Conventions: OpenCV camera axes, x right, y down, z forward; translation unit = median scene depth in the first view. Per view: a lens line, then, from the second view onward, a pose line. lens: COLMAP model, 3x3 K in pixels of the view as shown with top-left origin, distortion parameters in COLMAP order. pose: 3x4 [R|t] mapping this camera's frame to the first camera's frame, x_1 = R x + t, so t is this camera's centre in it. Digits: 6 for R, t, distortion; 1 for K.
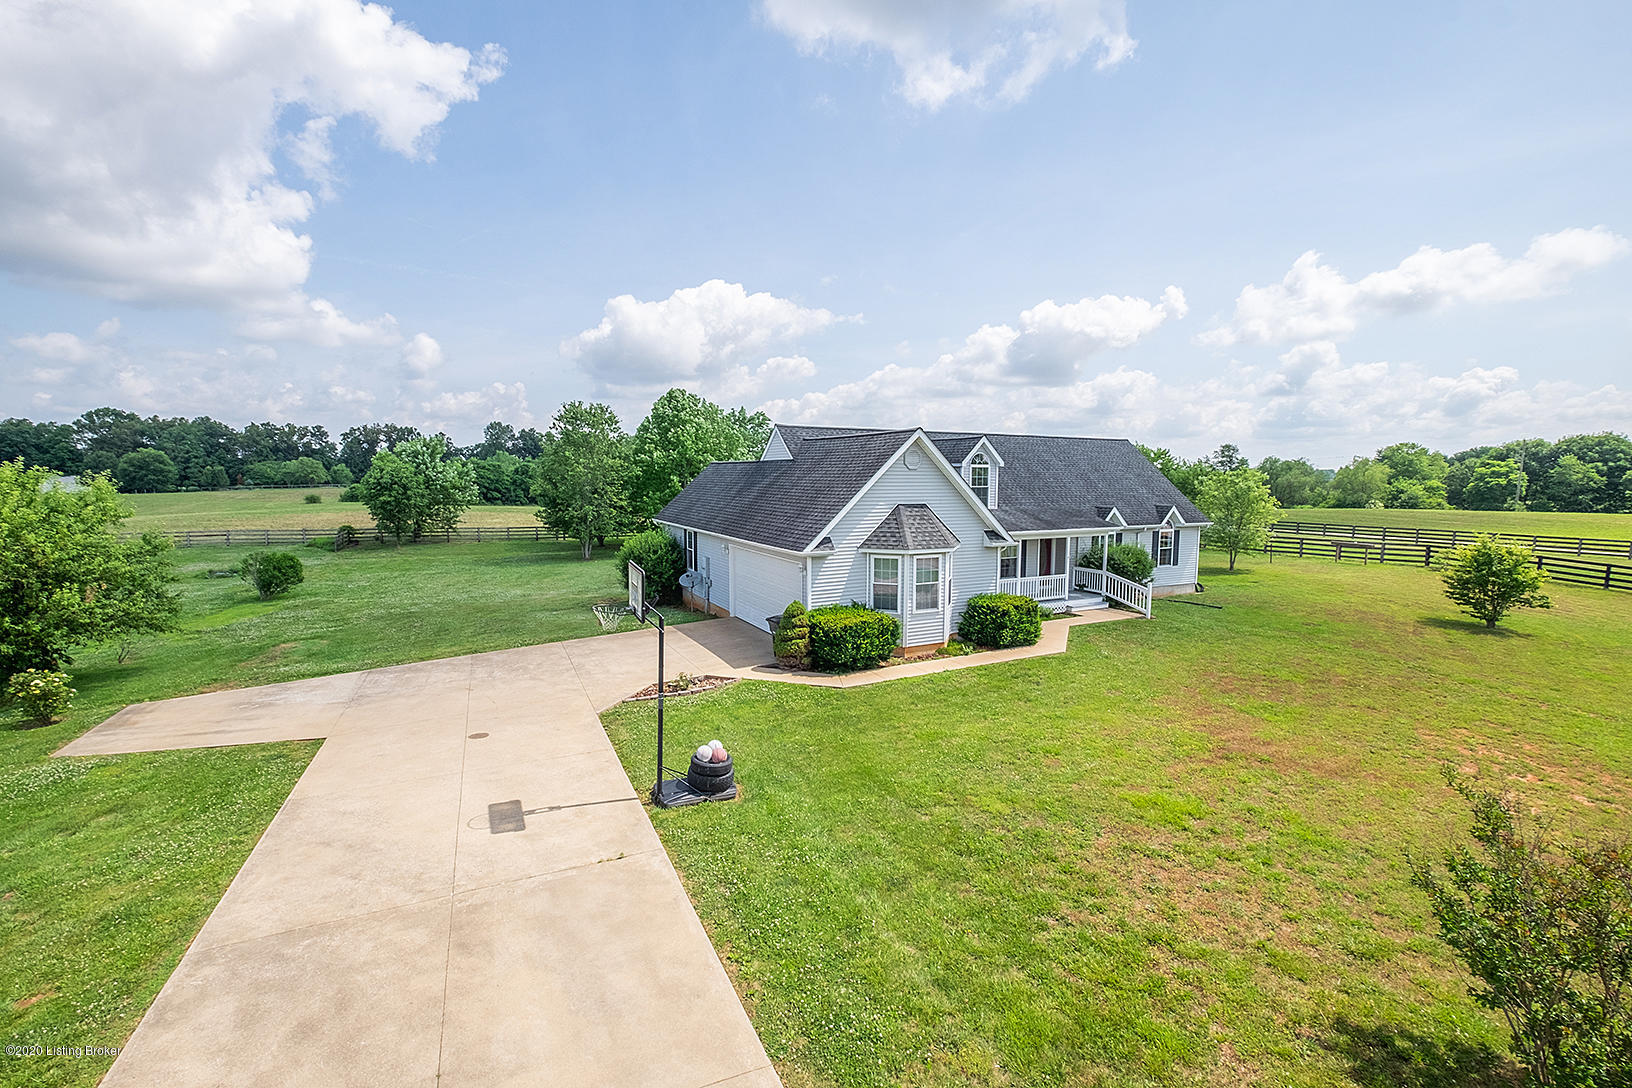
lens RADIAL K [[715.0, 0, 833.3], [0, 715.0, 531.6], [0, 0, 1]] dist [-0.006383, -0.000034]
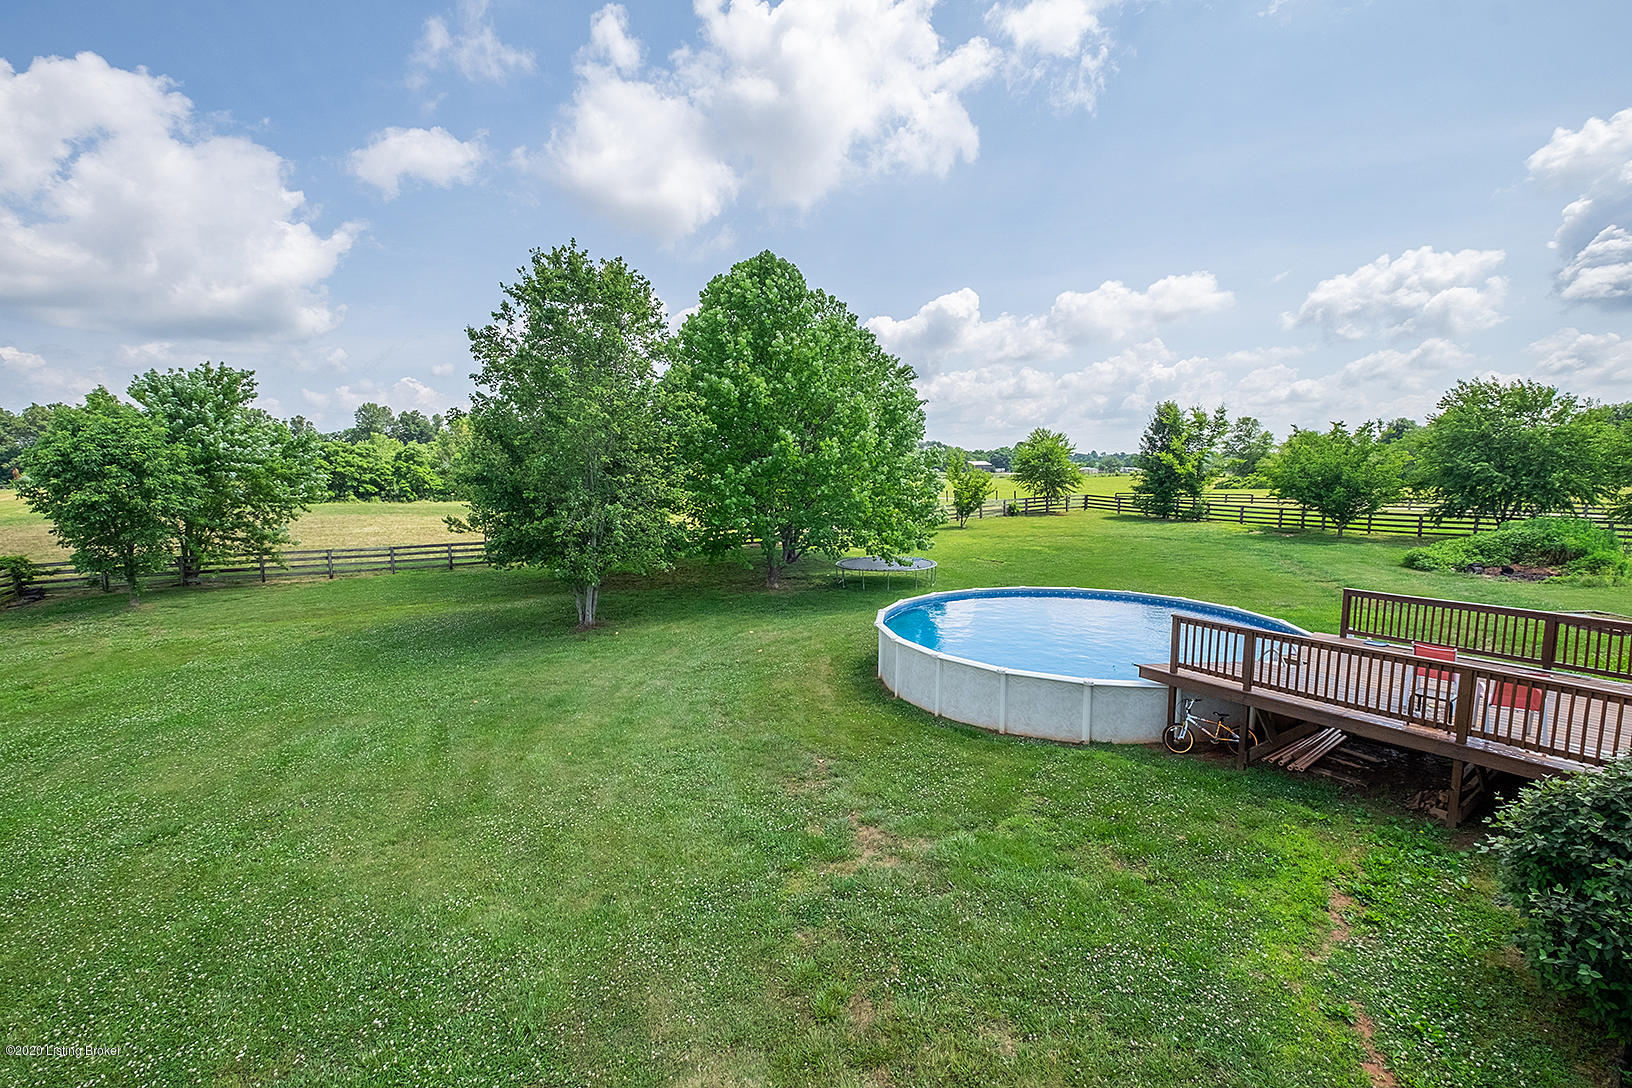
lens RADIAL K [[715.0, 0, 825.2], [0, 715.0, 541.3], [0, 0, 1]] dist [-0.006383, -0.000034]
pose [[0.992365, -0.029420, 0.119774, -0.057987], [0.025721, 0.999147, 0.032309, -0.005301], [-0.120622, -0.028981, 0.992275, 0.126041]]
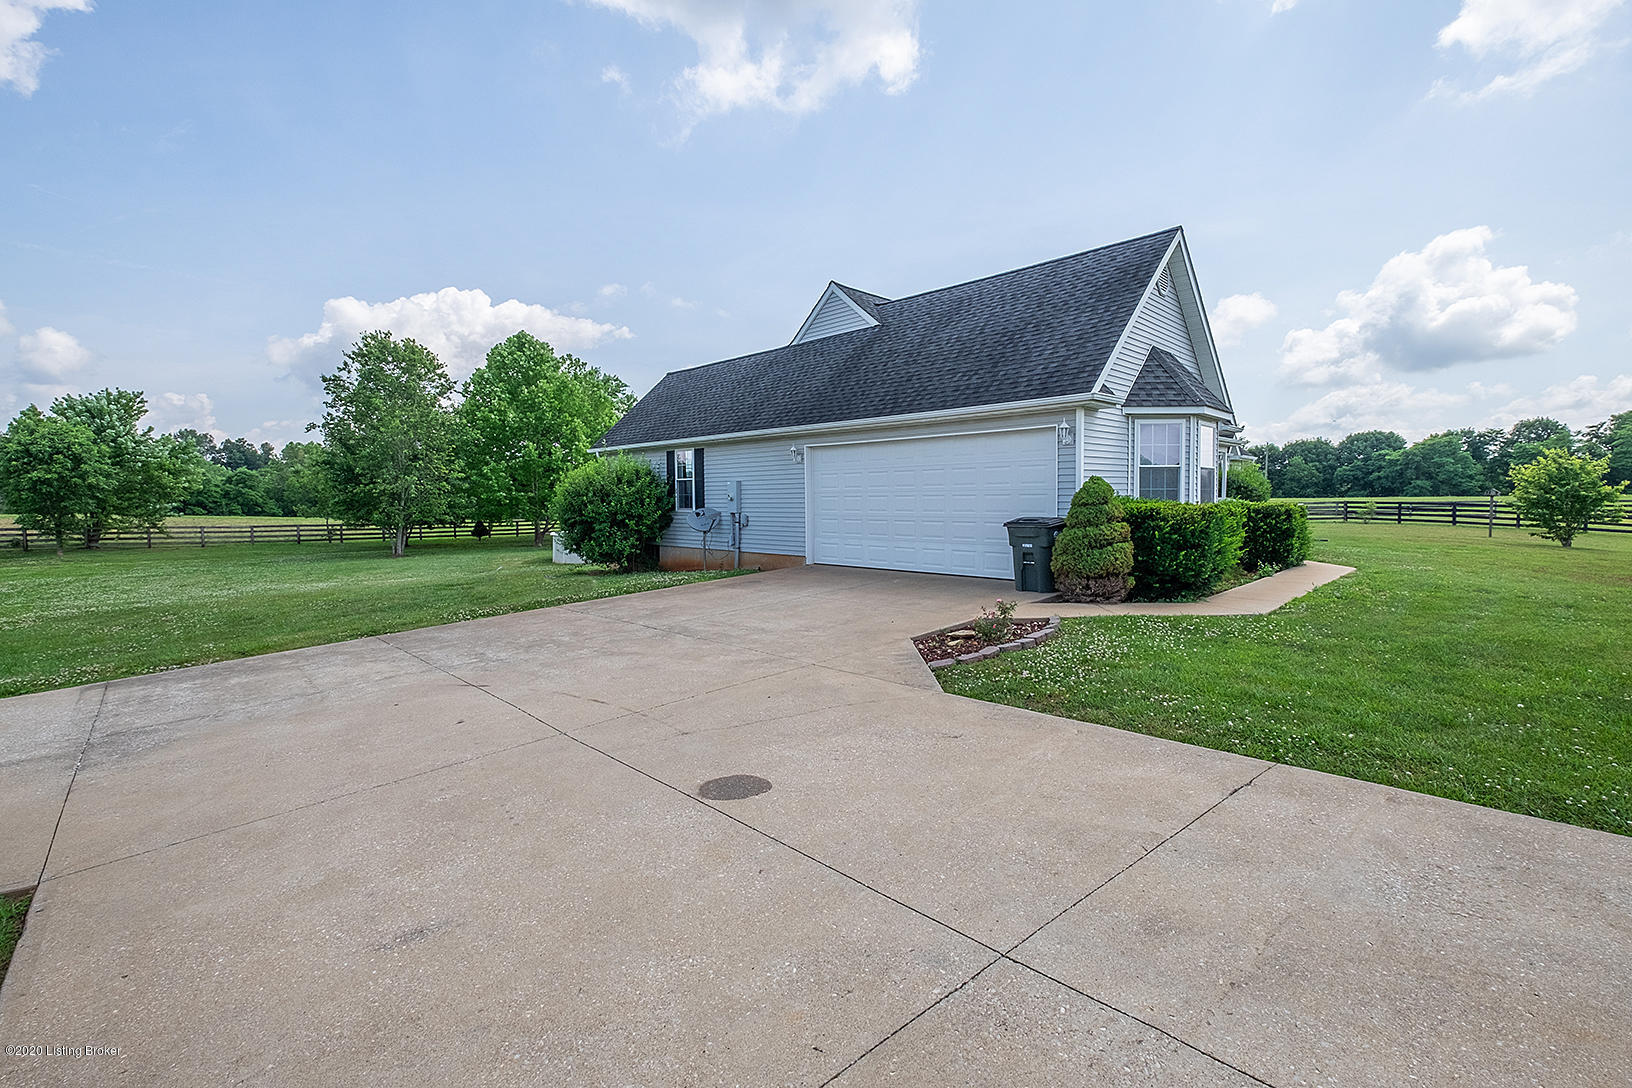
lens RADIAL K [[715.0, 0, 827.5], [0, 715.0, 550.4], [0, 0, 1]] dist [-0.006383, -0.000034]
pose [[0.954693, -0.034321, 0.295605, -0.033614], [0.037289, 0.999295, -0.004406, 0.012045], [-0.295246, 0.015229, 0.955300, 0.042947]]
